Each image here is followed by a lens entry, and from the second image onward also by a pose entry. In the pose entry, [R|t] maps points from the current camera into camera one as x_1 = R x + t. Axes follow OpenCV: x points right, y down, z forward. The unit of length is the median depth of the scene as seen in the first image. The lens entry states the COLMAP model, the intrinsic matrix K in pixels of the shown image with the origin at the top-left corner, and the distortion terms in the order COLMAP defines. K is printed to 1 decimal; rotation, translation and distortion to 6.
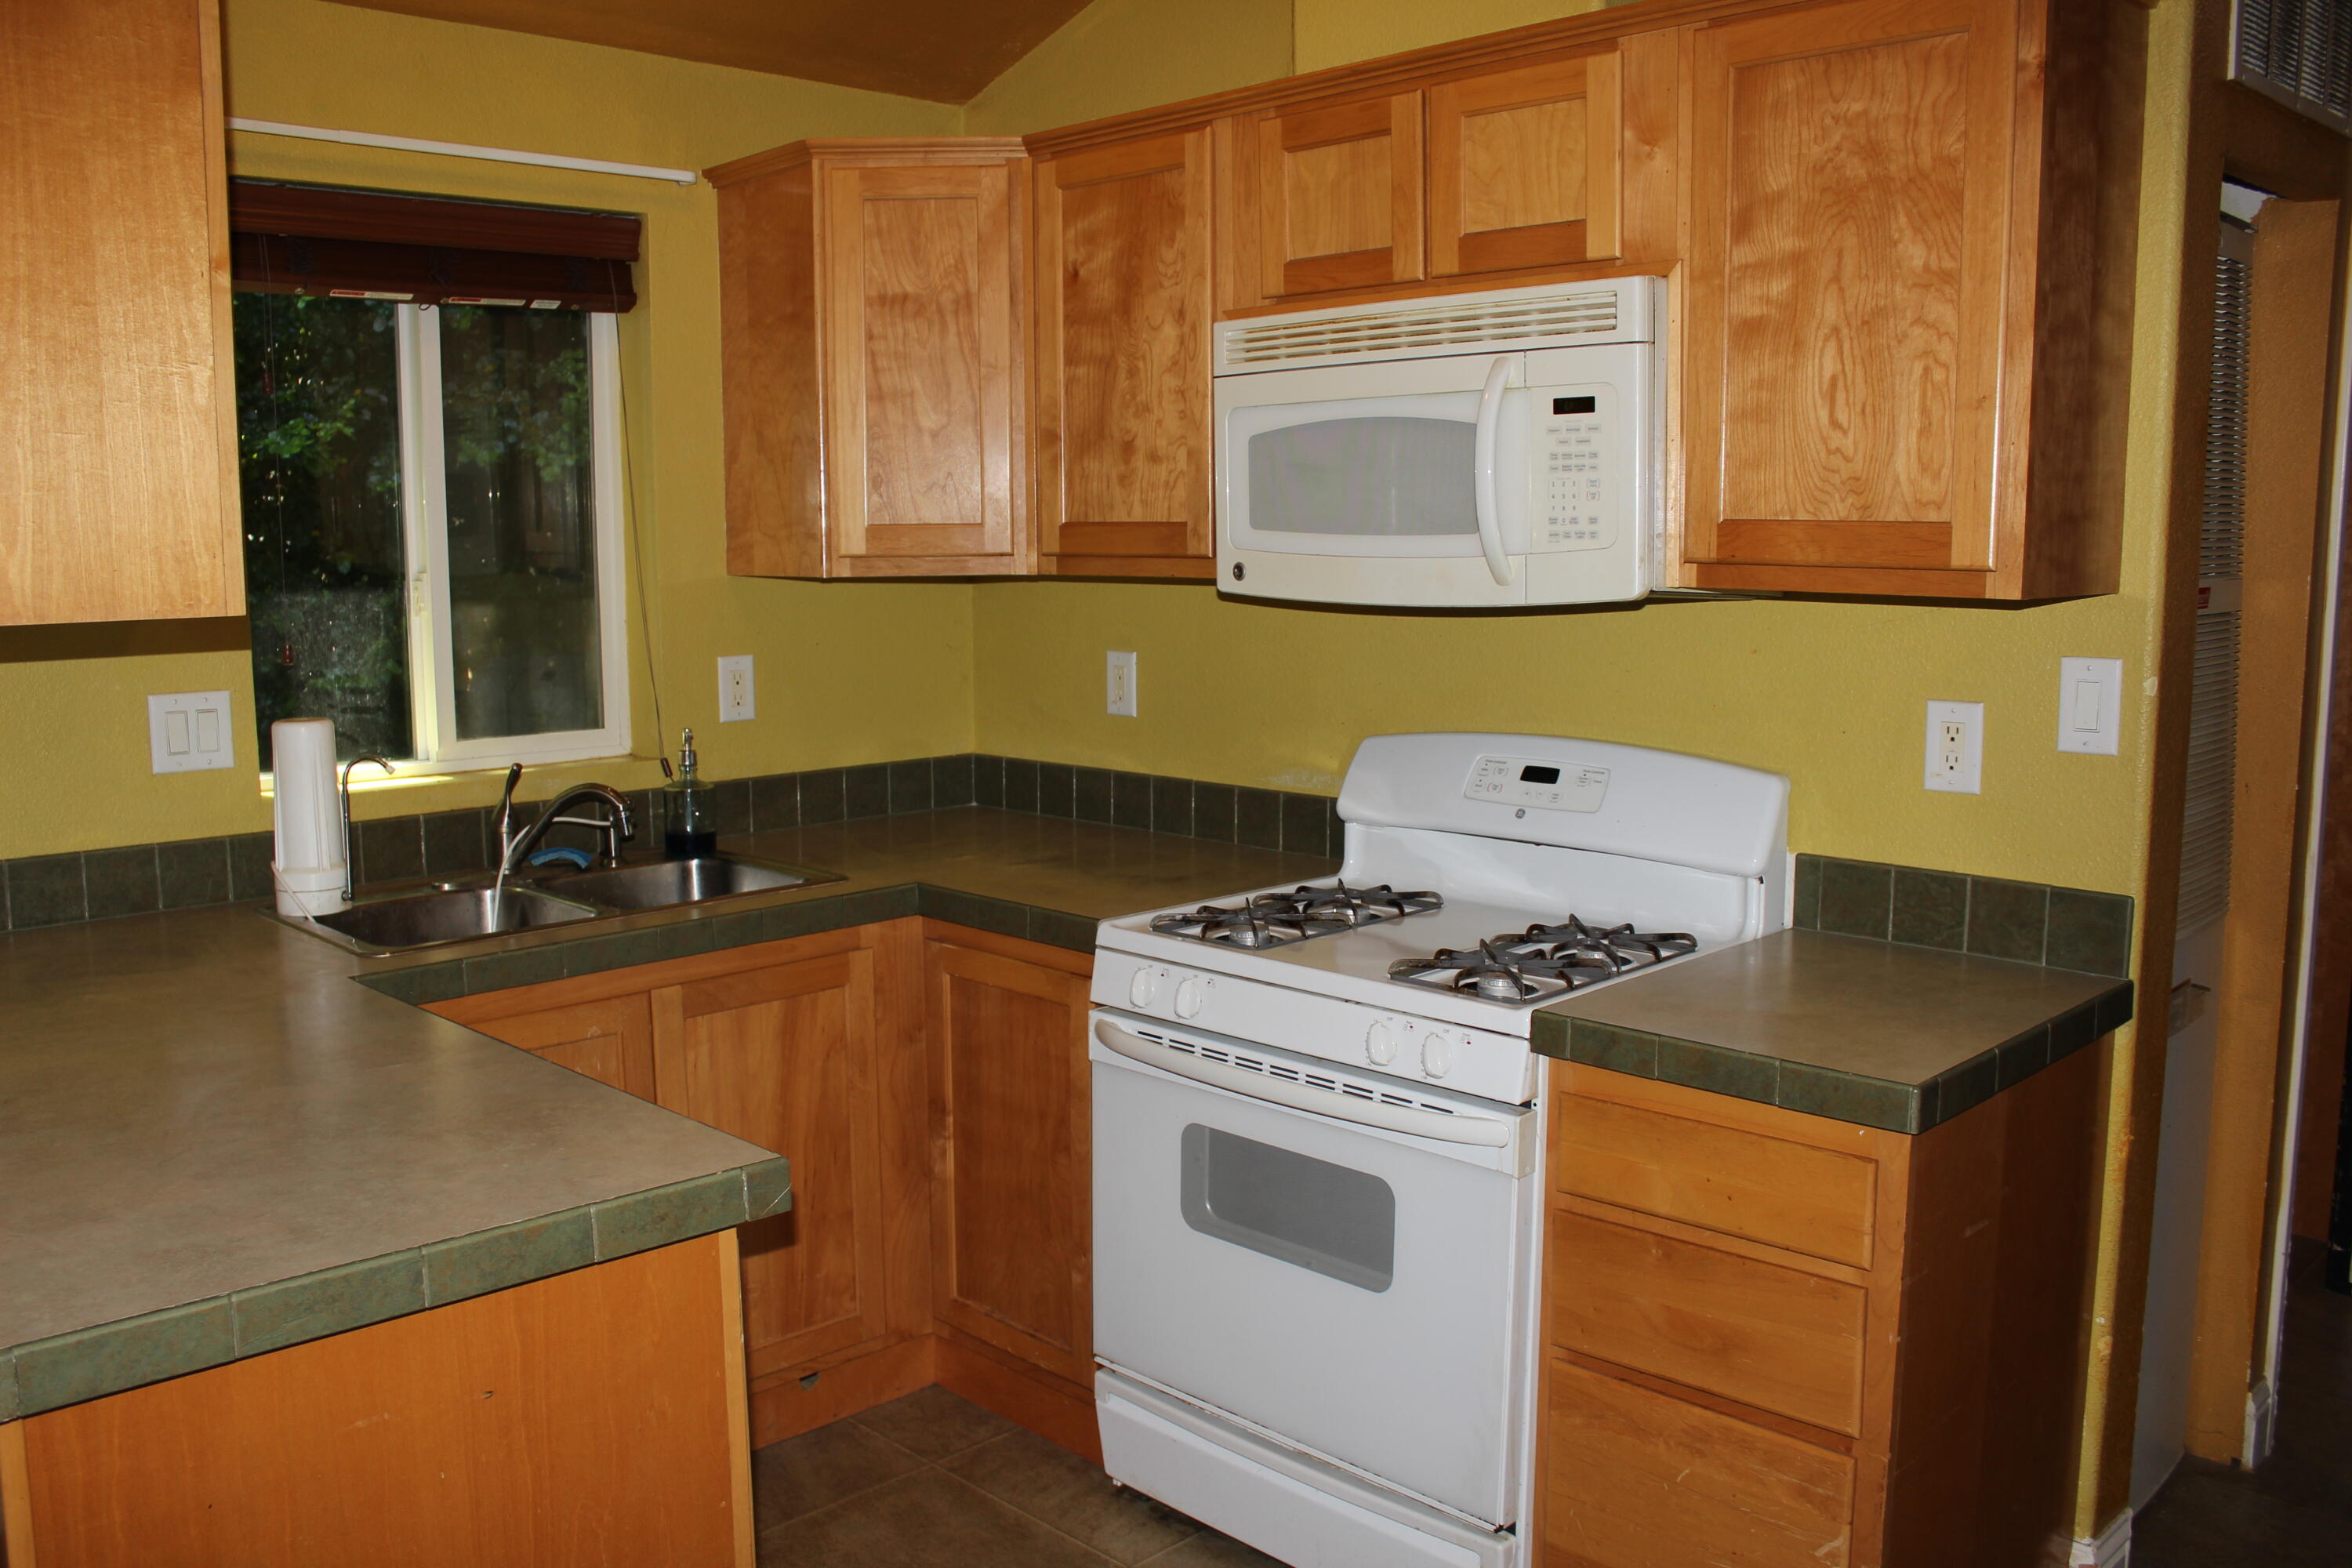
lens RADIAL K [[1977.5, 0, 1156.9], [0, 1977.5, 798.9], [0, 0, 1]] dist [-0.162447, 0.145882]
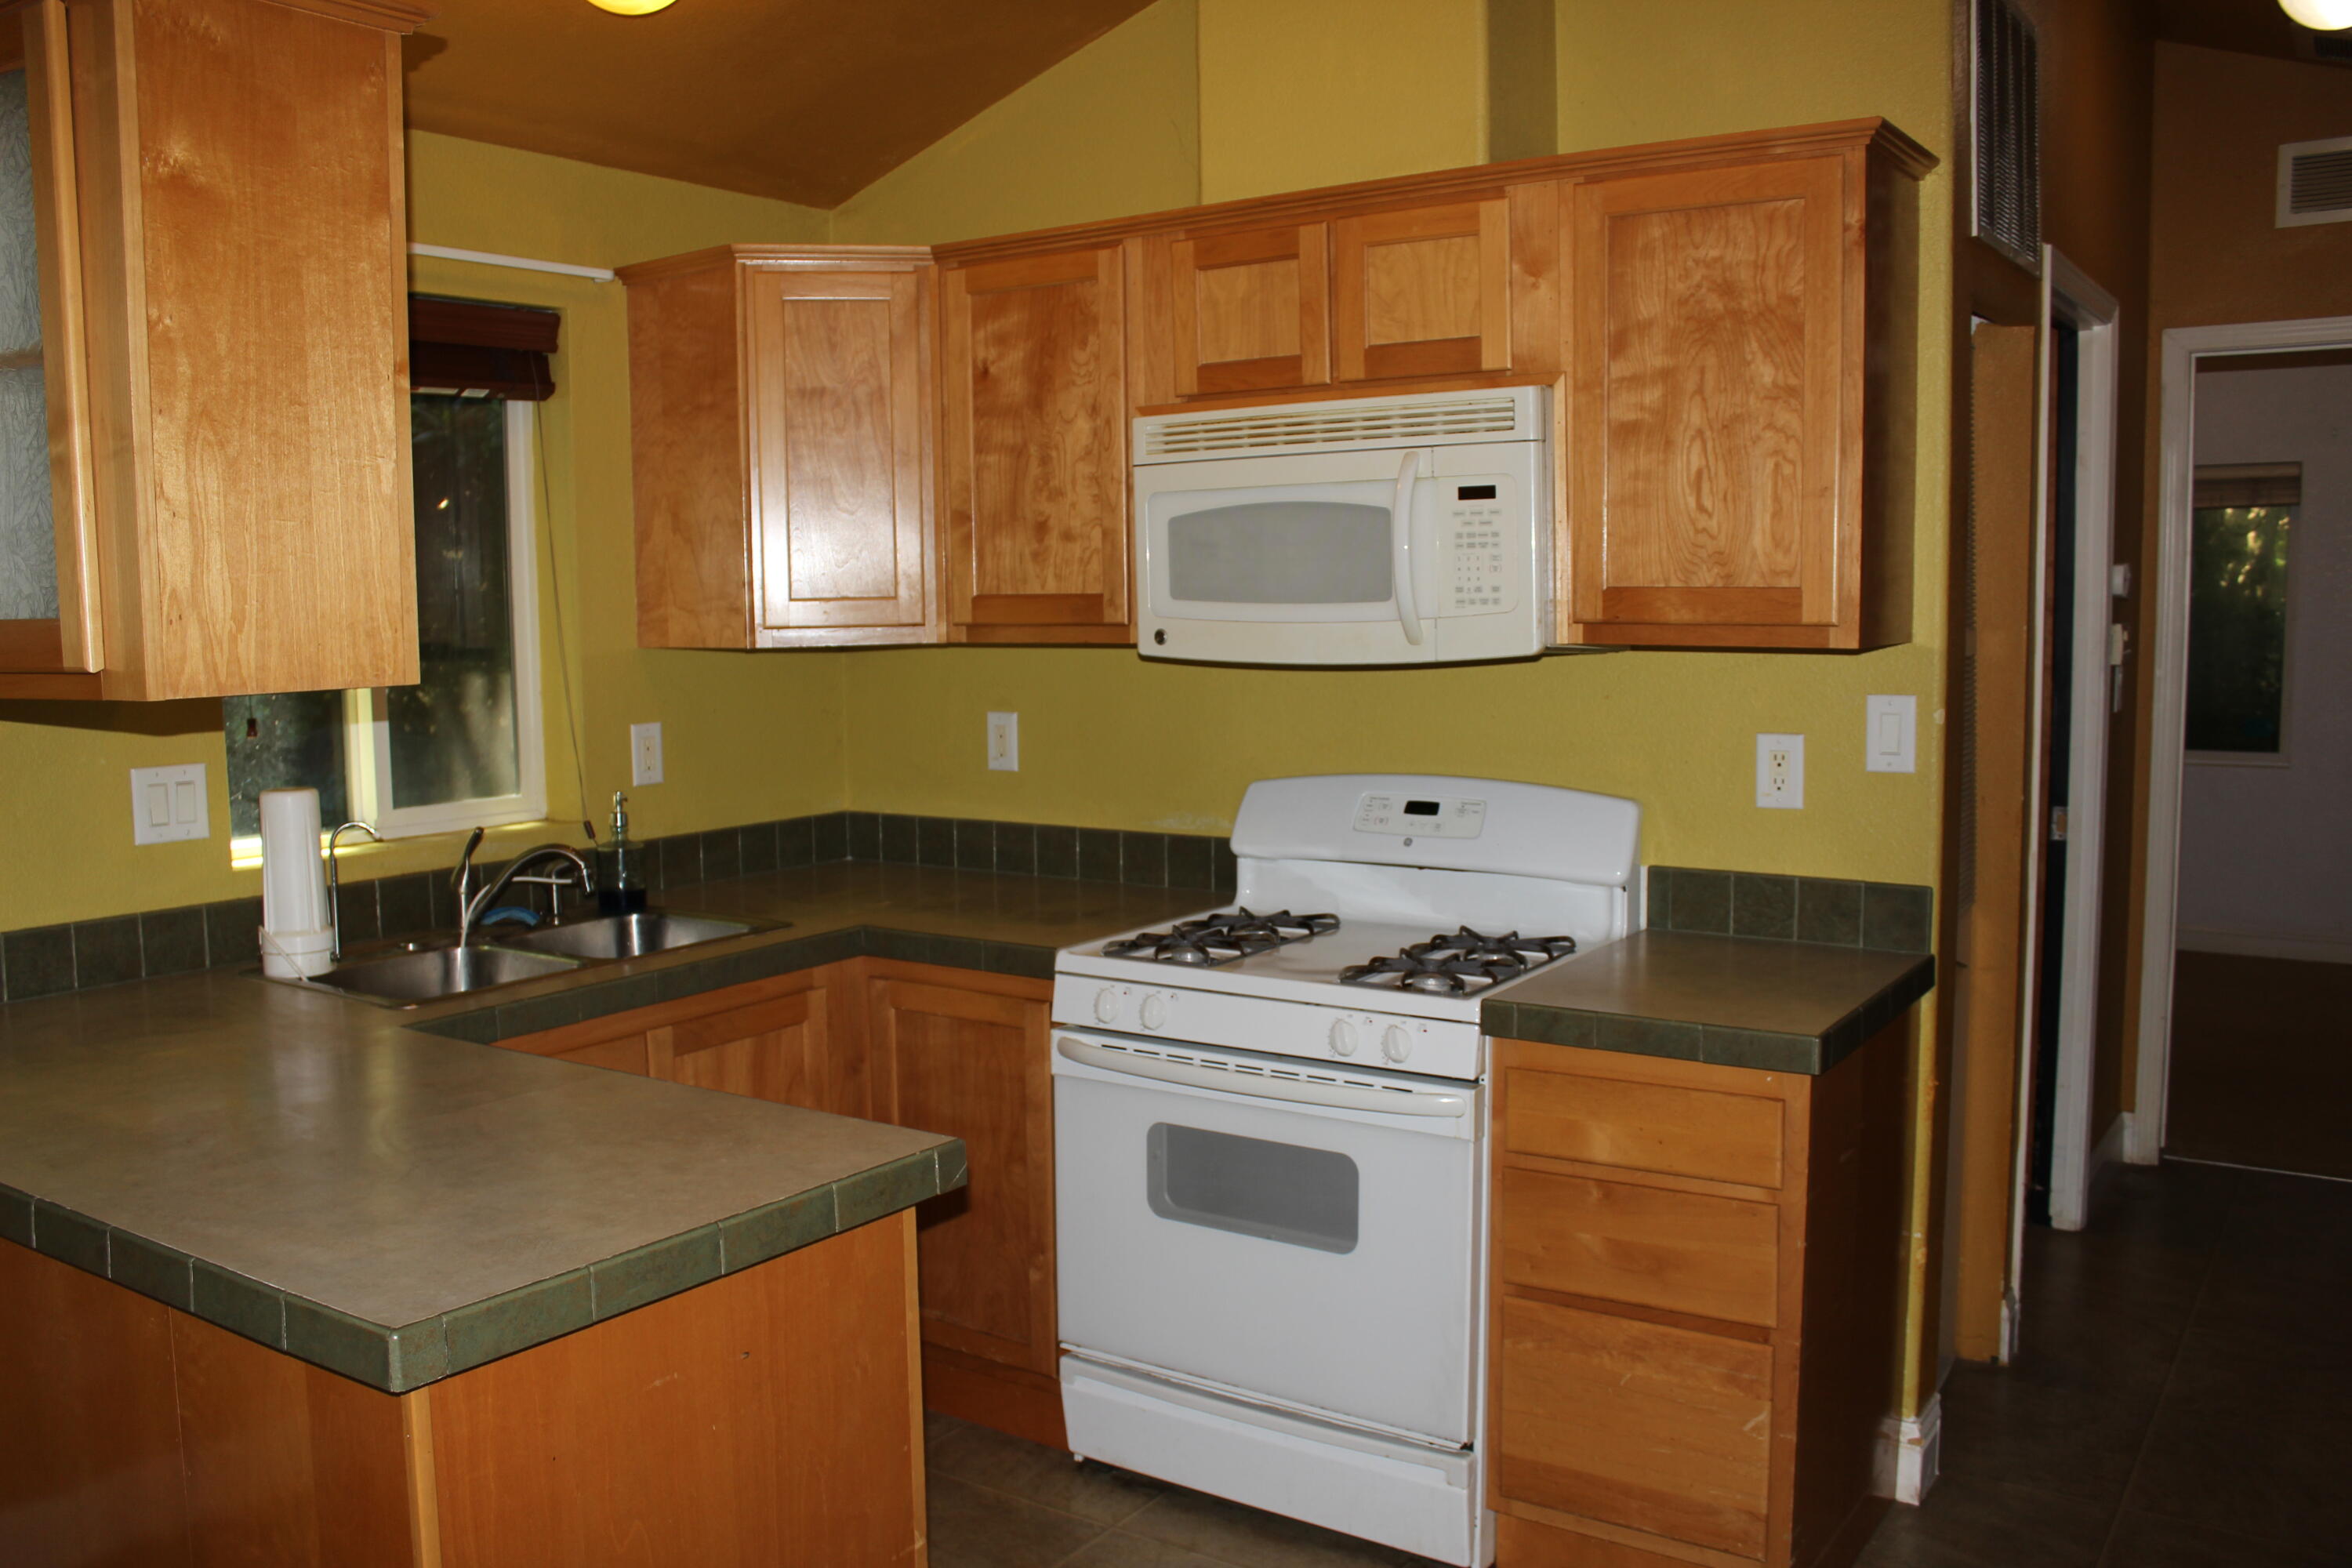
lens RADIAL K [[1977.5, 0, 1162.2], [0, 1977.5, 796.8], [0, 0, 1]] dist [-0.162447, 0.145882]
pose [[0.981150, -0.028445, 0.191140, -0.170252], [0.035154, 0.998876, -0.031803, 0.012167], [-0.190021, 0.037923, 0.981047, -0.106453]]
